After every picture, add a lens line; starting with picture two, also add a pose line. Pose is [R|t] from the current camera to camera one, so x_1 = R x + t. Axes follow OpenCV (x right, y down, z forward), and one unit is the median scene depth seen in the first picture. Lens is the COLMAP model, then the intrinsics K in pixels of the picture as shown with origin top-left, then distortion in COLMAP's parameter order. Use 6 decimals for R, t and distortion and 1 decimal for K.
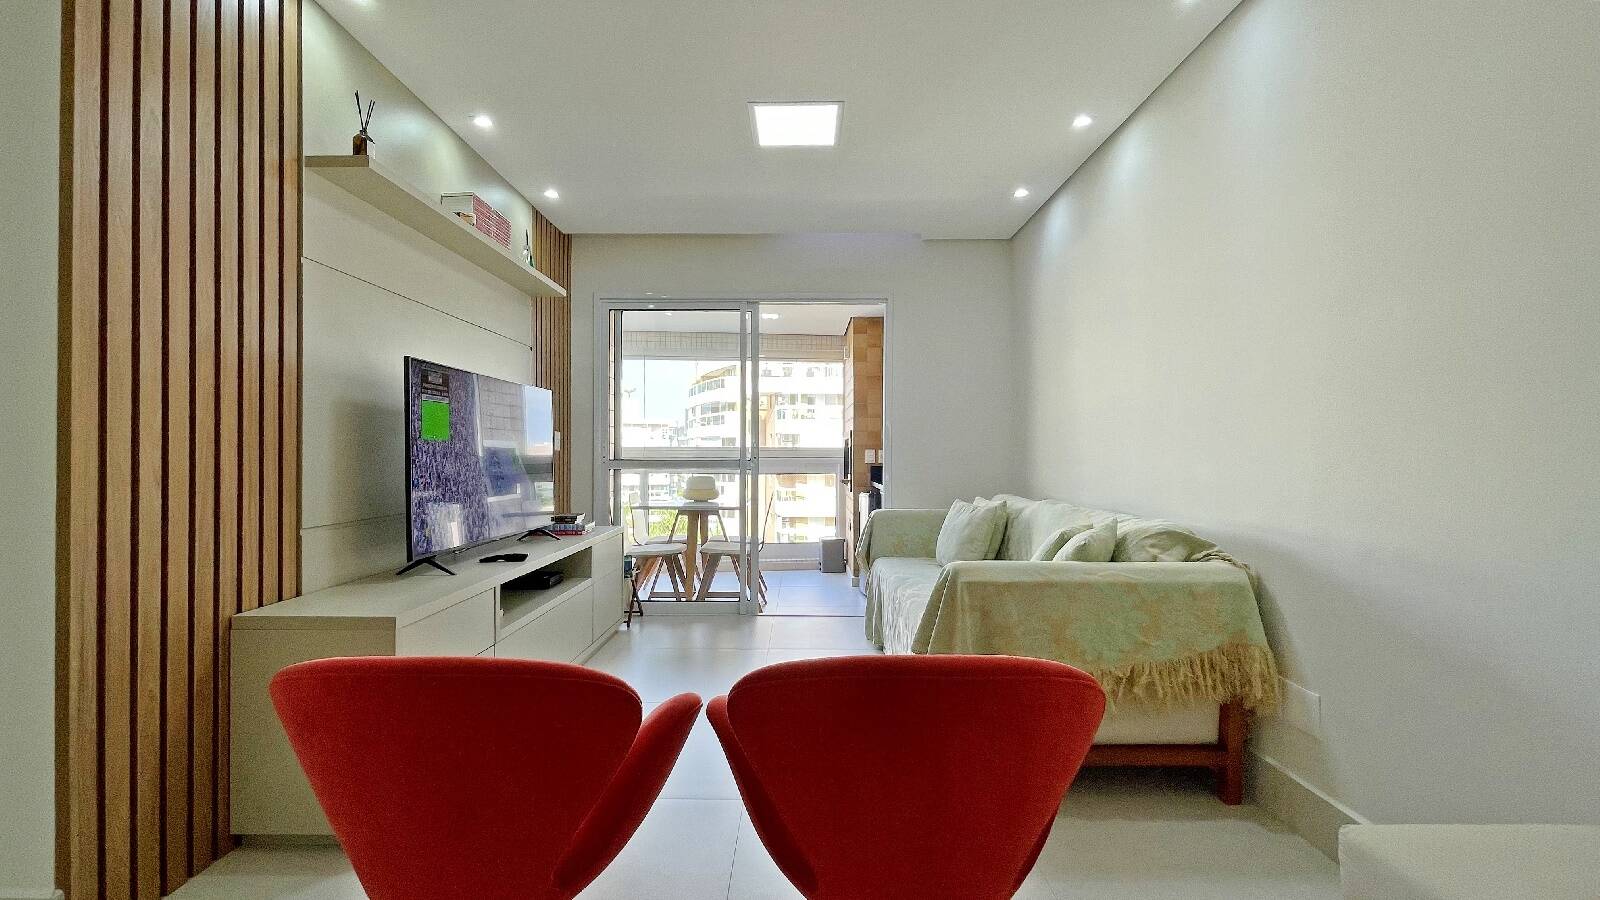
lens RADIAL K [[663.9, 0, 794.4], [0, 663.9, 452.2], [0, 0, 1]] dist [-0.003547, -0.000281]
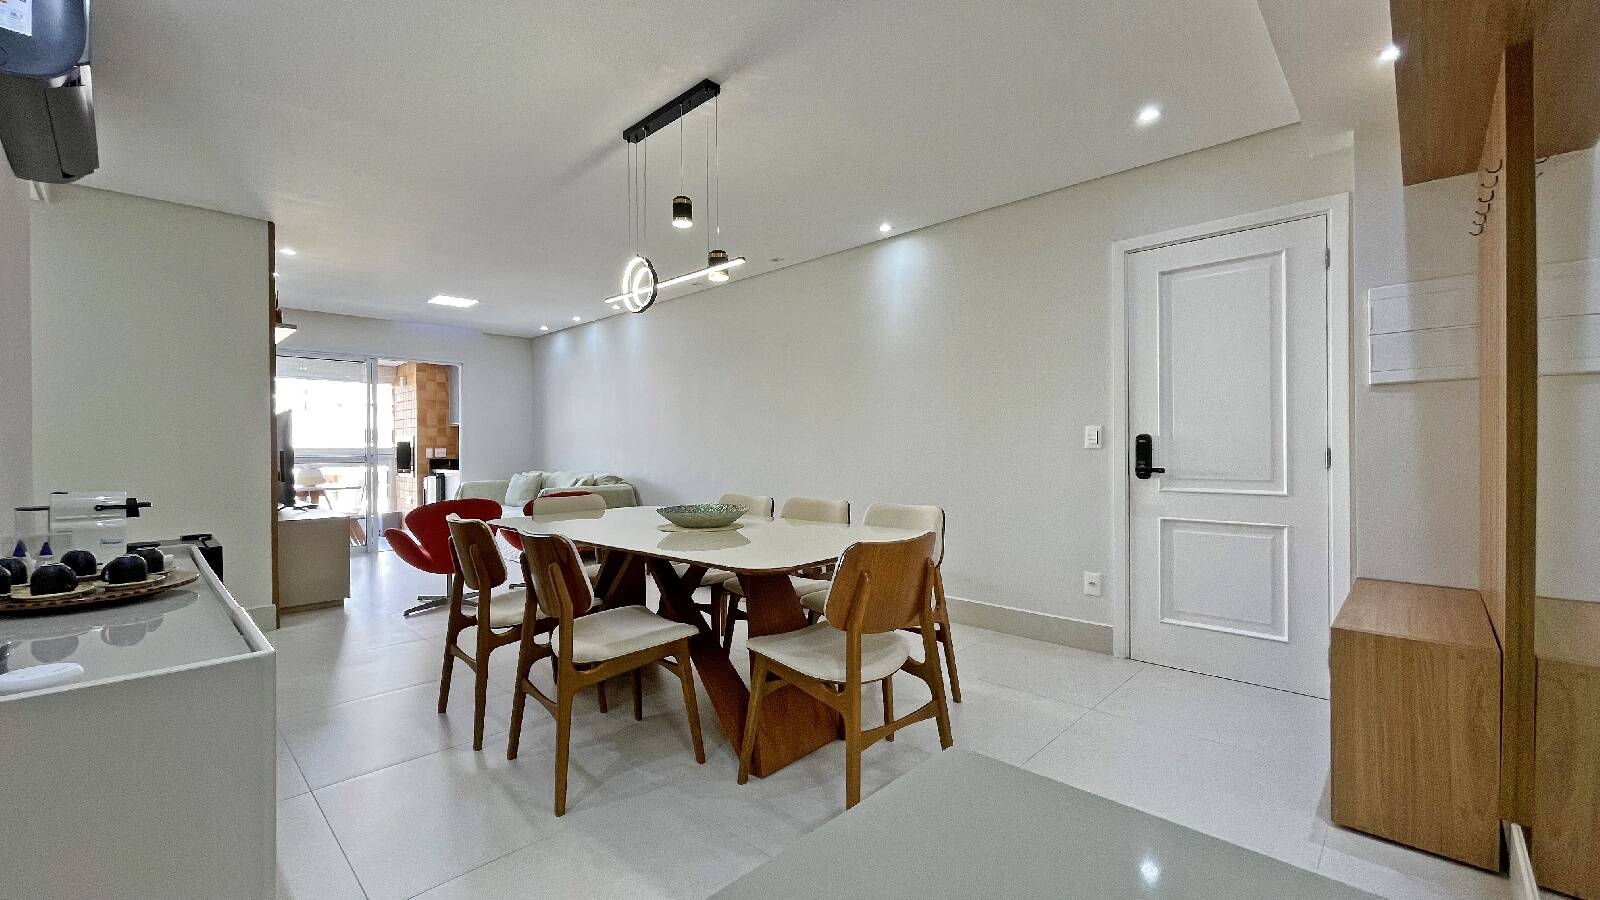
lens RADIAL K [[648.3, 0, 794.9], [0, 648.3, 451.3], [0, 0, 1]] dist [0.002661, -0.000025]
pose [[0.692266, -0.011271, 0.721554, -0.692276], [0.005585, 0.999932, 0.010260, -0.014391], [-0.721621, -0.003073, 0.692282, -1.164692]]
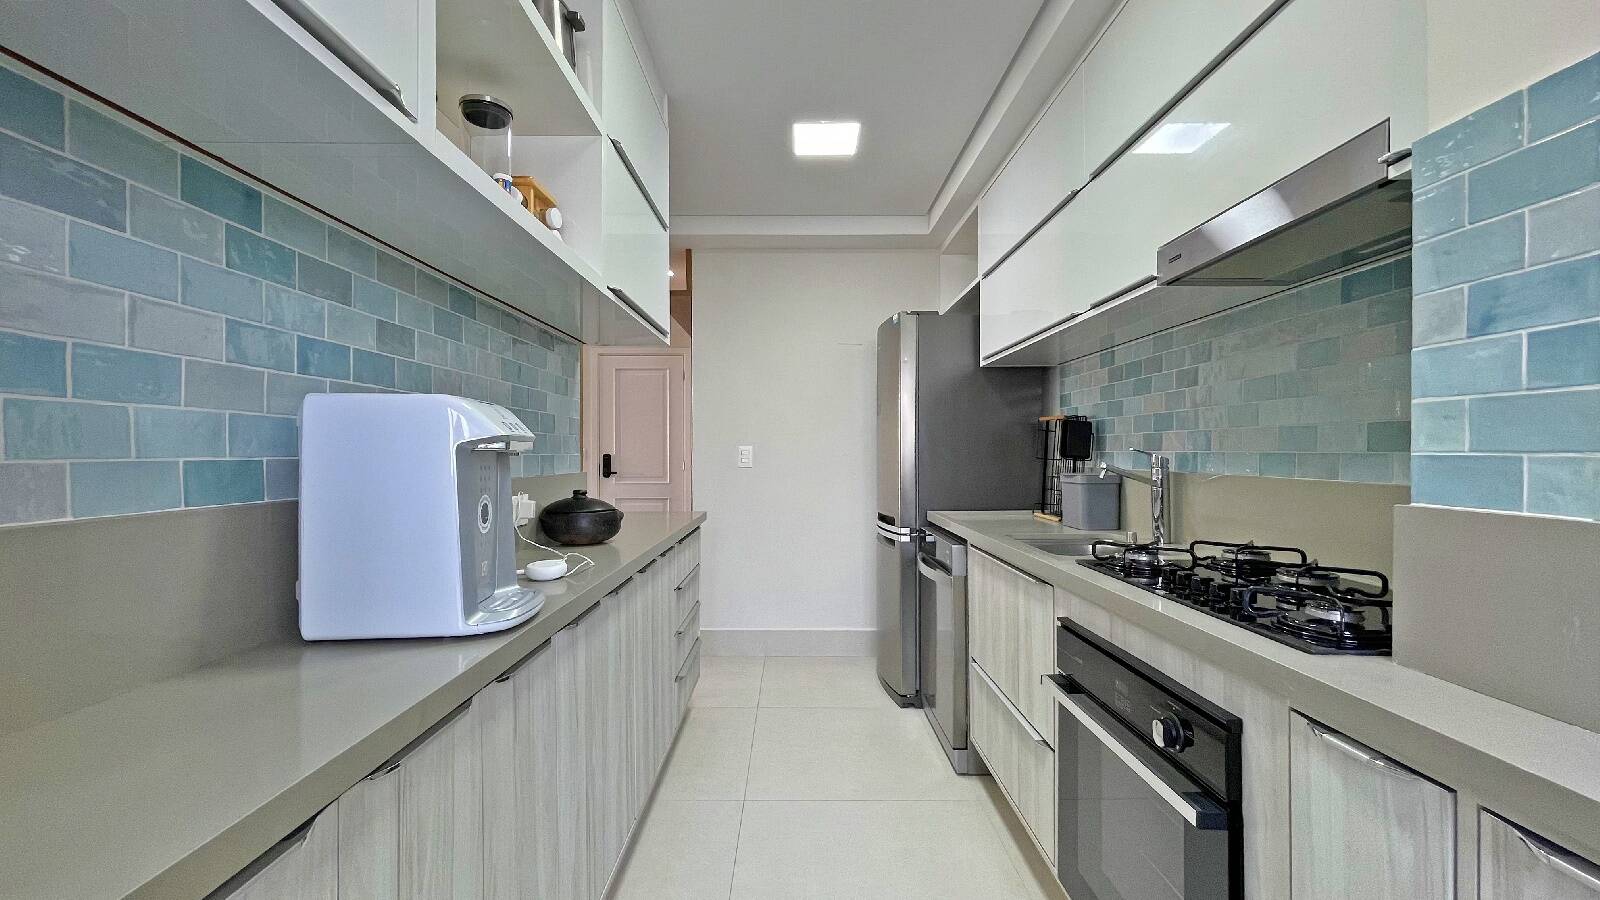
lens RADIAL K [[676.9, 0, 795.8], [0, 676.9, 450.6], [0, 0, 1]] dist [0.002370, 0.000112]
pose [[0.001338, -0.001062, 0.999999, -1.551686], [-0.001701, 0.999998, 0.001065, -0.039576], [-0.999998, -0.001703, 0.001336, -1.407887]]
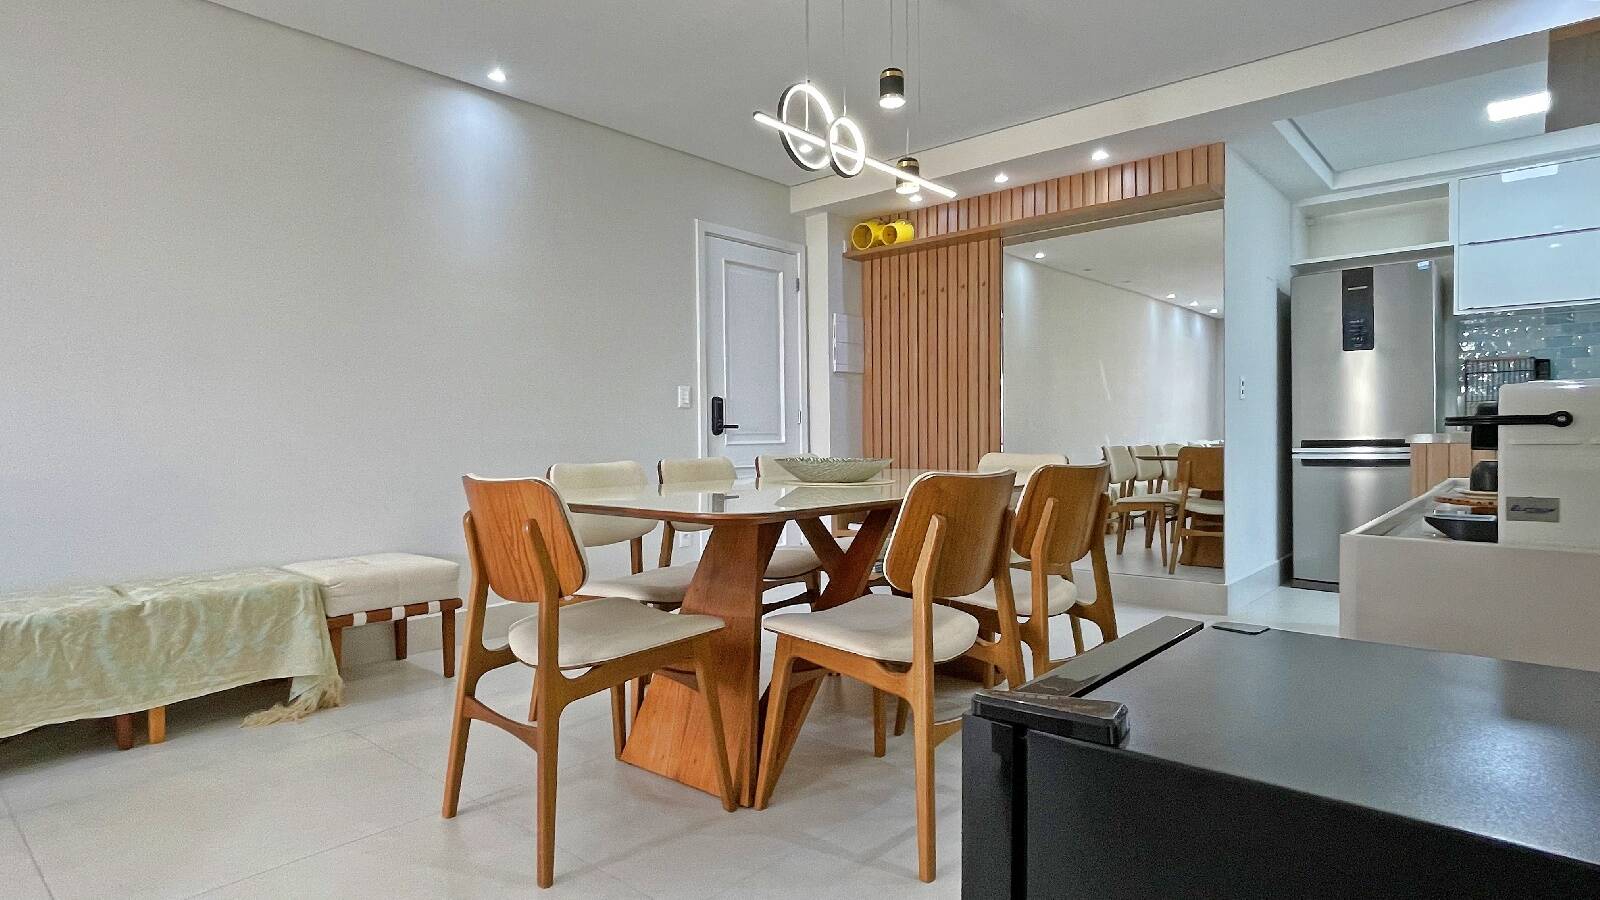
lens RADIAL K [[855.4, 0, 790.1], [0, 855.4, 452.8], [0, 0, 1]] dist [0.000142, -0.000200]
pose [[-0.752102, -0.005581, 0.659023, -0.697952], [0.008174, 0.999808, 0.017795, 0.048675], [-0.658996, 0.018771, -0.751912, 0.249675]]
